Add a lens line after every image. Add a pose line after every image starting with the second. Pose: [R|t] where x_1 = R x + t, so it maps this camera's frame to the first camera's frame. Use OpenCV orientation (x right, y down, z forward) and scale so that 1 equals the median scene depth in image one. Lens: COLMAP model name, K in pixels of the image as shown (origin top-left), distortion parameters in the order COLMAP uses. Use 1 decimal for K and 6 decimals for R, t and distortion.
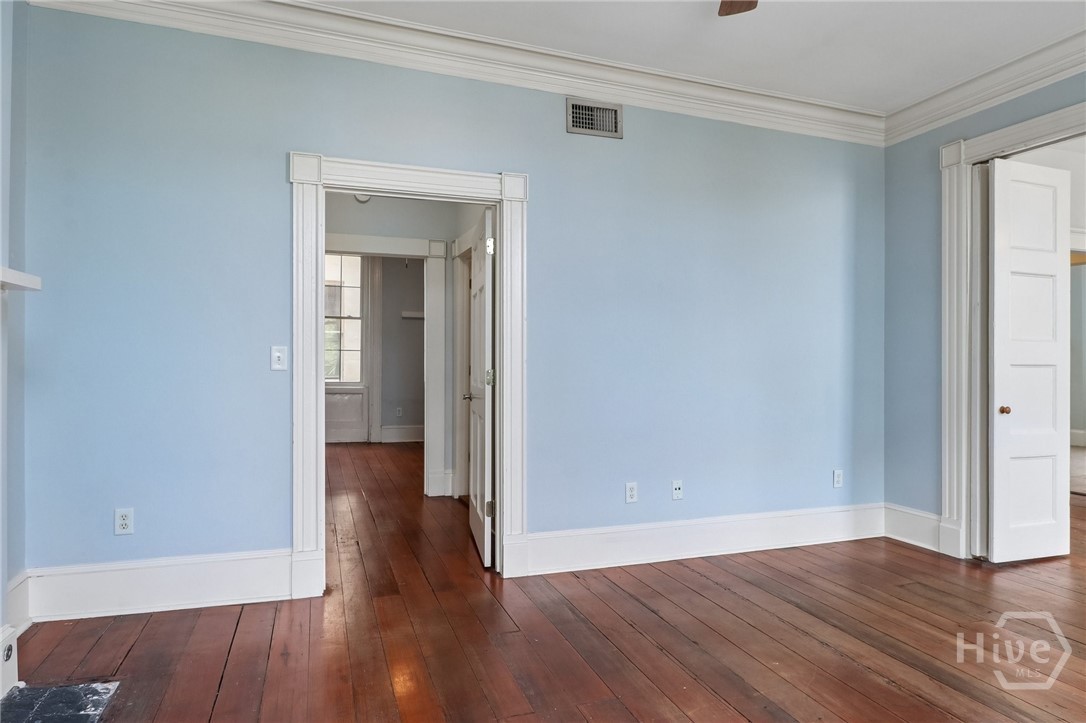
lens RADIAL K [[657.3, 0, 548.0], [0, 657.3, 355.1], [0, 0, 1]] dist [0.000420, -0.001389]
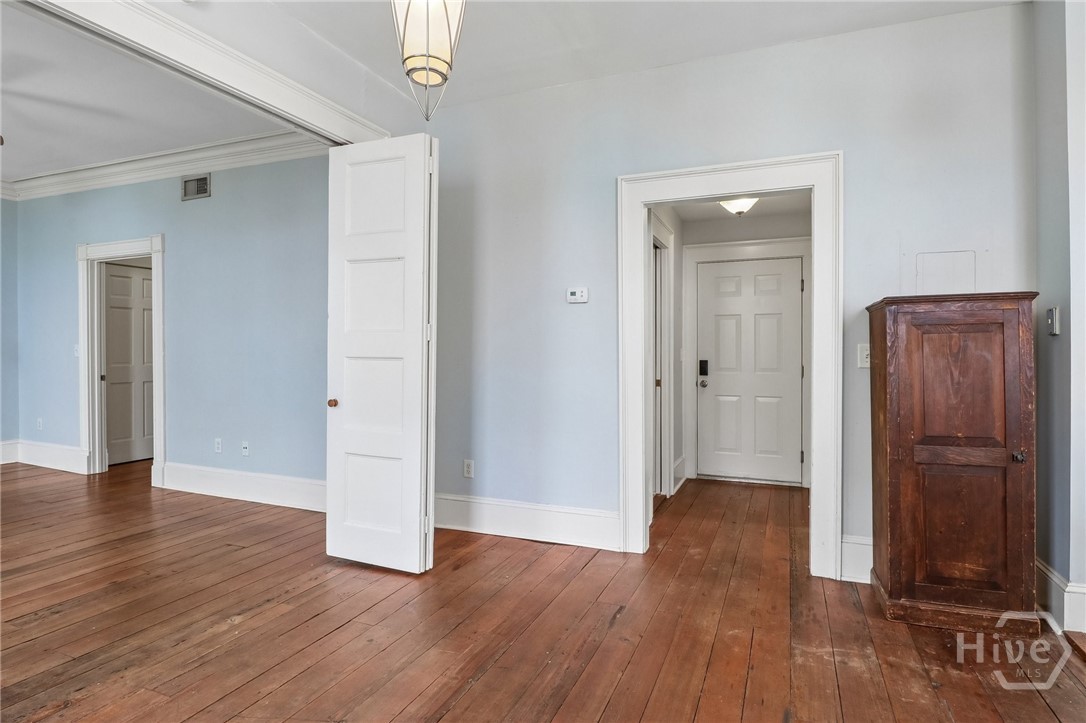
lens RADIAL K [[572.5, 0, 550.0], [0, 572.5, 354.1], [0, 0, 1]] dist [0.007231, -0.014407]
pose [[0.737075, 0.002910, -0.675805, 1.496713], [0.004862, 0.999942, 0.009608, 0.004037], [0.675794, -0.010368, 0.737018, 0.580472]]
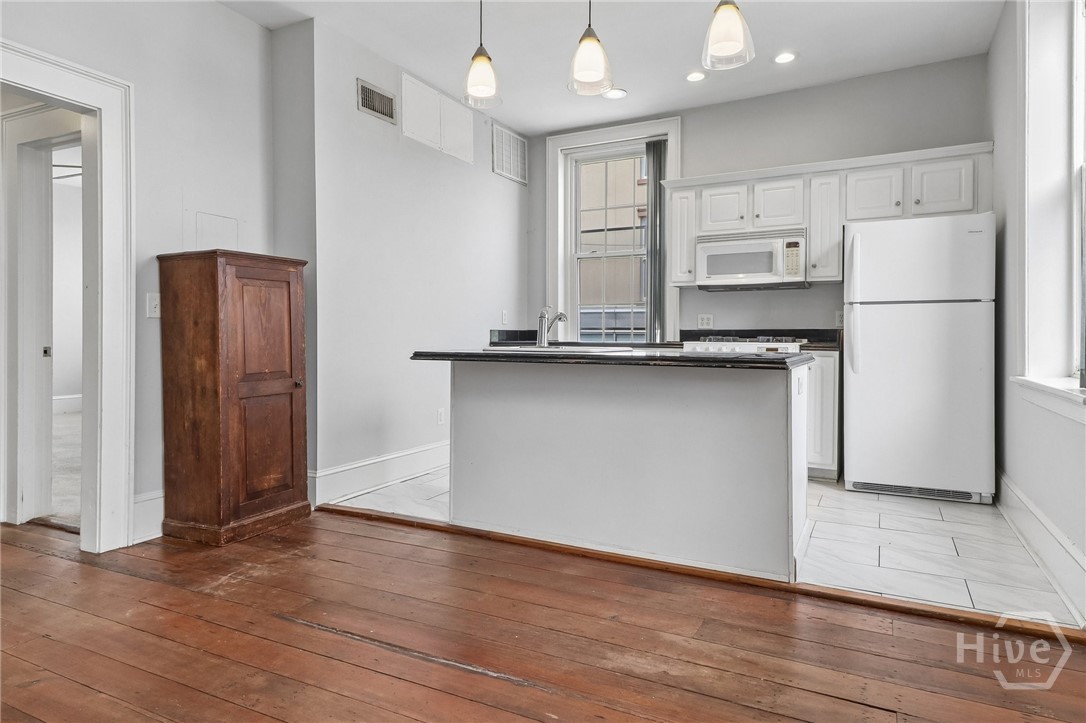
lens RADIAL K [[640.0, 0, 546.8], [0, 640.0, 341.2], [0, 0, 1]] dist [0.030505, -0.000006]
pose [[0.733728, -0.003446, 0.679435, 1.088827], [-0.004539, 0.999940, 0.009974, 0.051784], [-0.679429, -0.010402, 0.733668, 0.458583]]
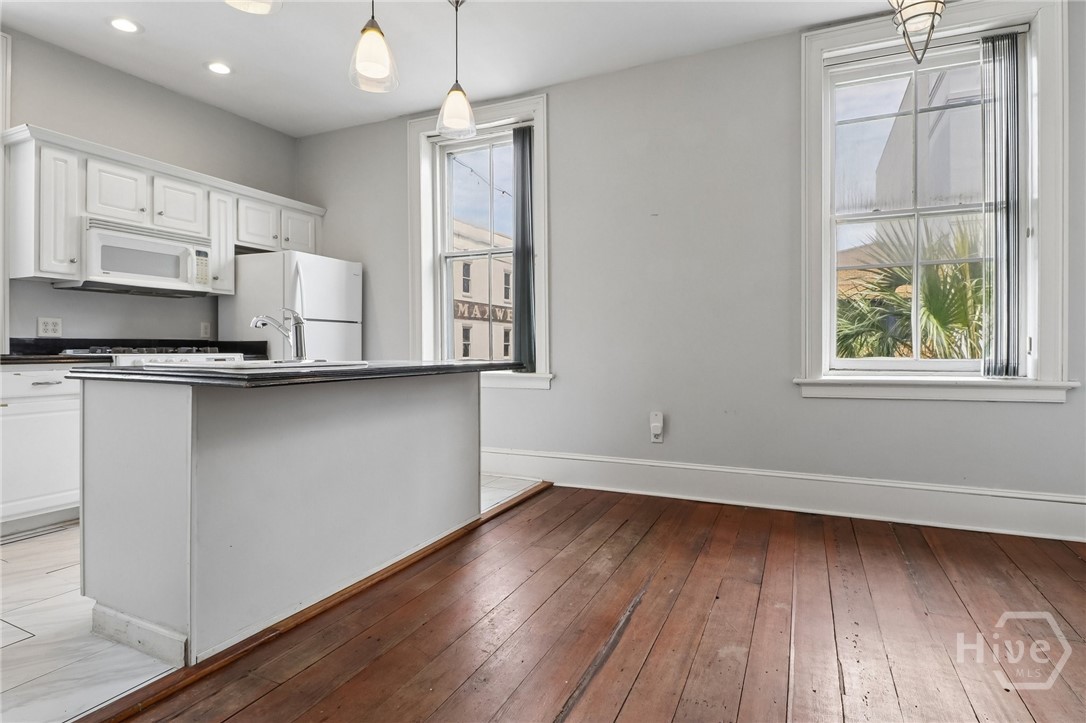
lens RADIAL K [[562.4, 0, 545.3], [0, 562.4, 353.0], [0, 0, 1]] dist [-0.000080, -0.012533]
pose [[-0.713097, -0.007502, 0.701025, 1.068002], [-0.003282, 0.999968, 0.007362, 0.054233], [-0.701058, 0.002949, -0.713098, 1.309139]]
